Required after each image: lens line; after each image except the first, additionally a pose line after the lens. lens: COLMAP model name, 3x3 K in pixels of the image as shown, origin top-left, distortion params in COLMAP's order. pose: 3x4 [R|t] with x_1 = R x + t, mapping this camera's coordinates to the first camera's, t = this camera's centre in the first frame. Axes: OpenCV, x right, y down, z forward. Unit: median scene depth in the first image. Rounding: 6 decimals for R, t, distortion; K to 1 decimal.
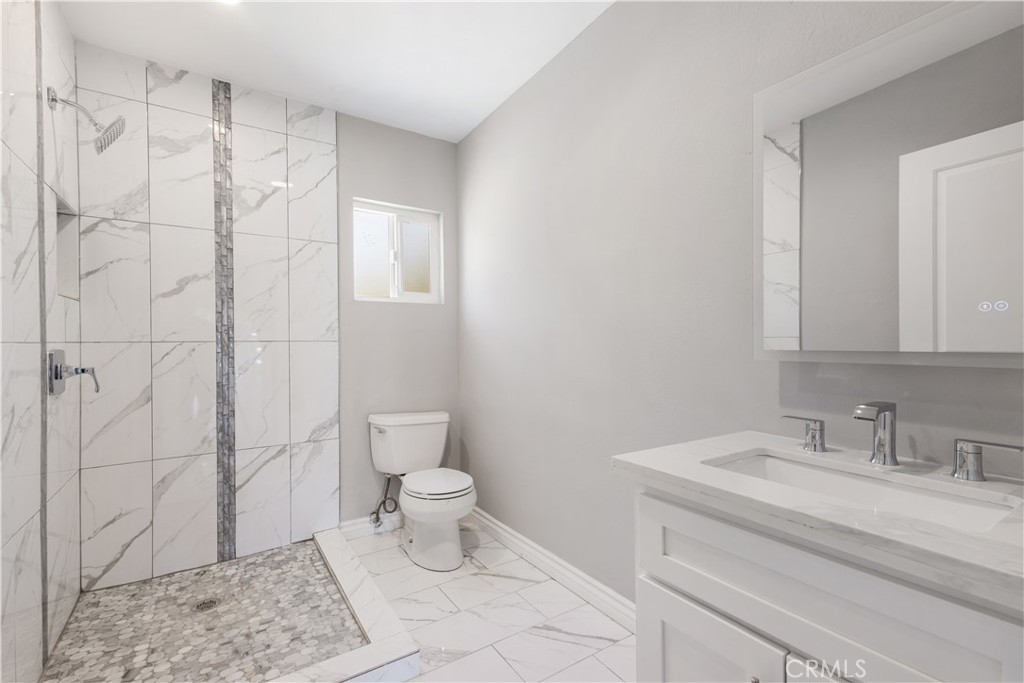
lens RADIAL K [[457.1, 0, 510.3], [0, 457.1, 341.5], [0, 0, 1]] dist [0.003901, 0.000888]
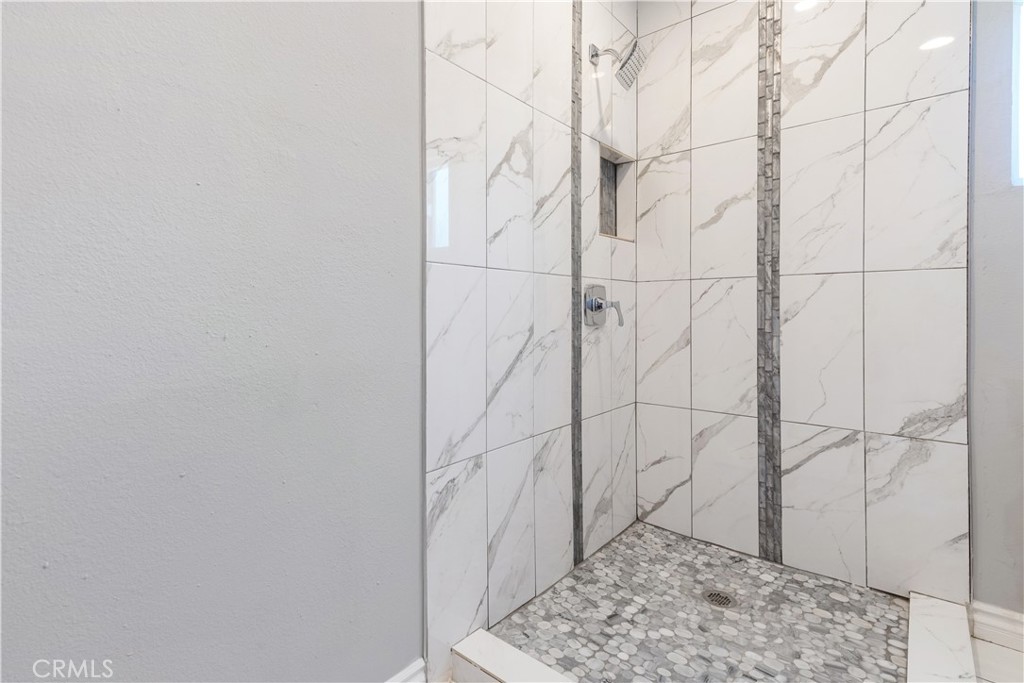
lens RADIAL K [[495.4, 0, 485.3], [0, 495.4, 315.0], [0, 0, 1]] dist [0.013552, -0.000774]
pose [[0.255561, 0.012258, -0.966715, 0.069309], [-0.001580, 0.999924, 0.012261, 0.060006], [0.966792, -0.001606, 0.255561, 0.349222]]
